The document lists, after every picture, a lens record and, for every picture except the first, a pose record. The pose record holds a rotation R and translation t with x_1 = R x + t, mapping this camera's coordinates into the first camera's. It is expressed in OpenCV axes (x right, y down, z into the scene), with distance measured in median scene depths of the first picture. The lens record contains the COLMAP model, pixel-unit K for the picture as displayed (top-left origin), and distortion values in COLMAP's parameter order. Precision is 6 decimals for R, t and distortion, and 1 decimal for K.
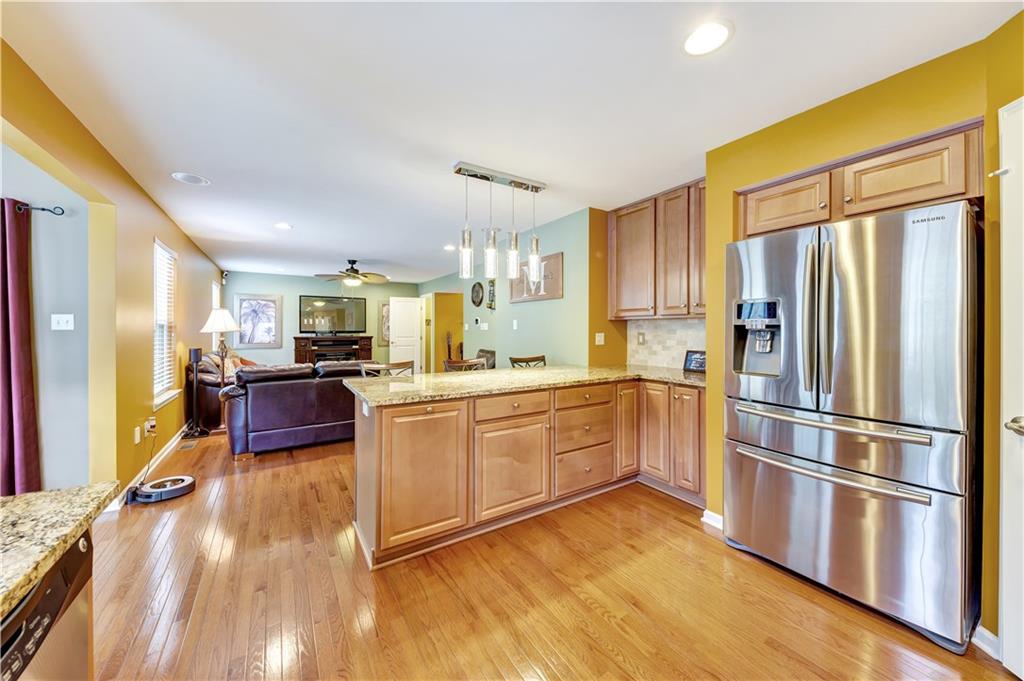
lens RADIAL K [[374.9, 0, 500.8], [0, 374.9, 324.8], [0, 0, 1]] dist [0.002142, -0.000800]
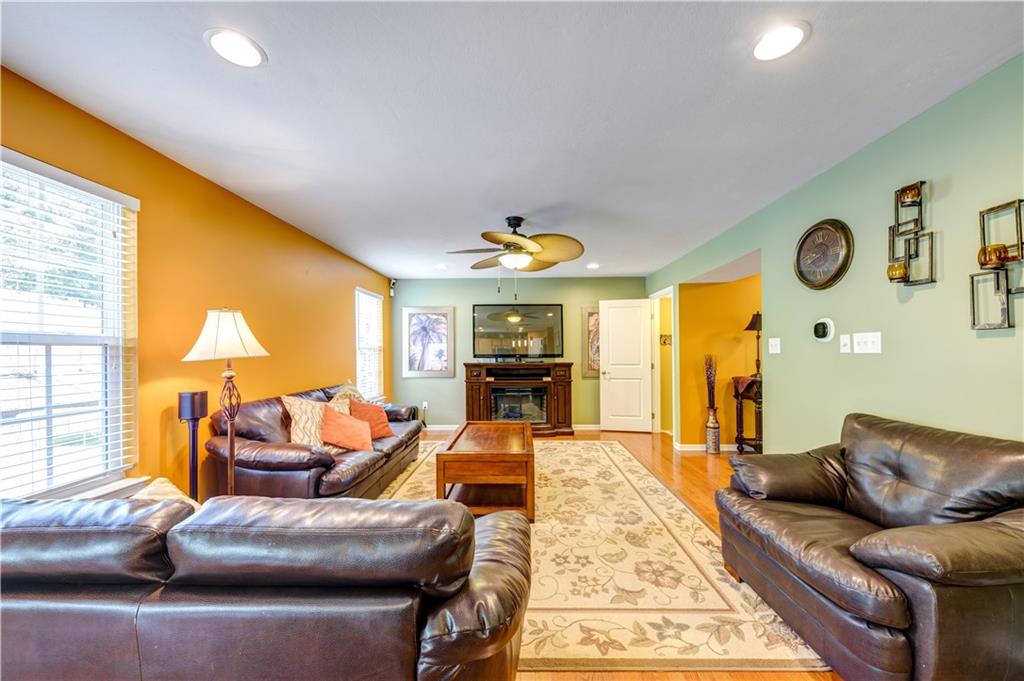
lens RADIAL K [[374.9, 0, 505.1], [0, 374.9, 344.8], [0, 0, 1]] dist [0.002142, -0.000800]
pose [[0.843011, -0.012464, -0.537751, -0.103575], [0.009070, 0.999919, -0.008957, 0.004618], [0.537819, 0.002674, 0.843056, 0.433936]]
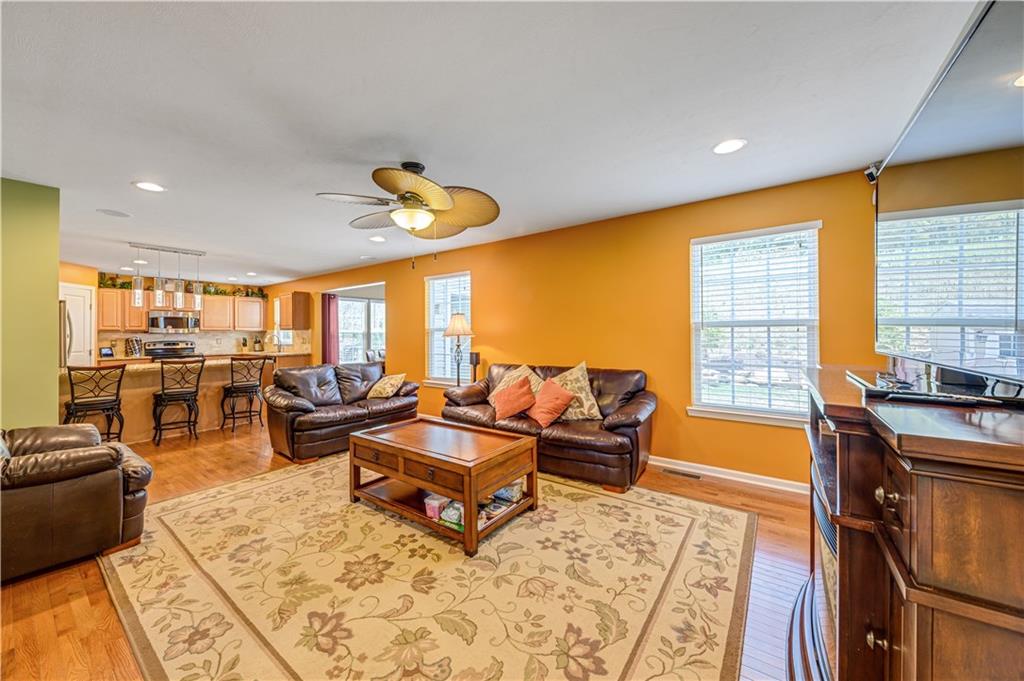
lens RADIAL K [[374.9, 0, 506.2], [0, 374.9, 330.5], [0, 0, 1]] dist [0.002142, -0.000800]
pose [[-0.918372, 0.013018, -0.395505, -0.224543], [0.015312, 0.999879, -0.002642, 0.004835], [0.395423, -0.008482, -0.918460, 0.953973]]
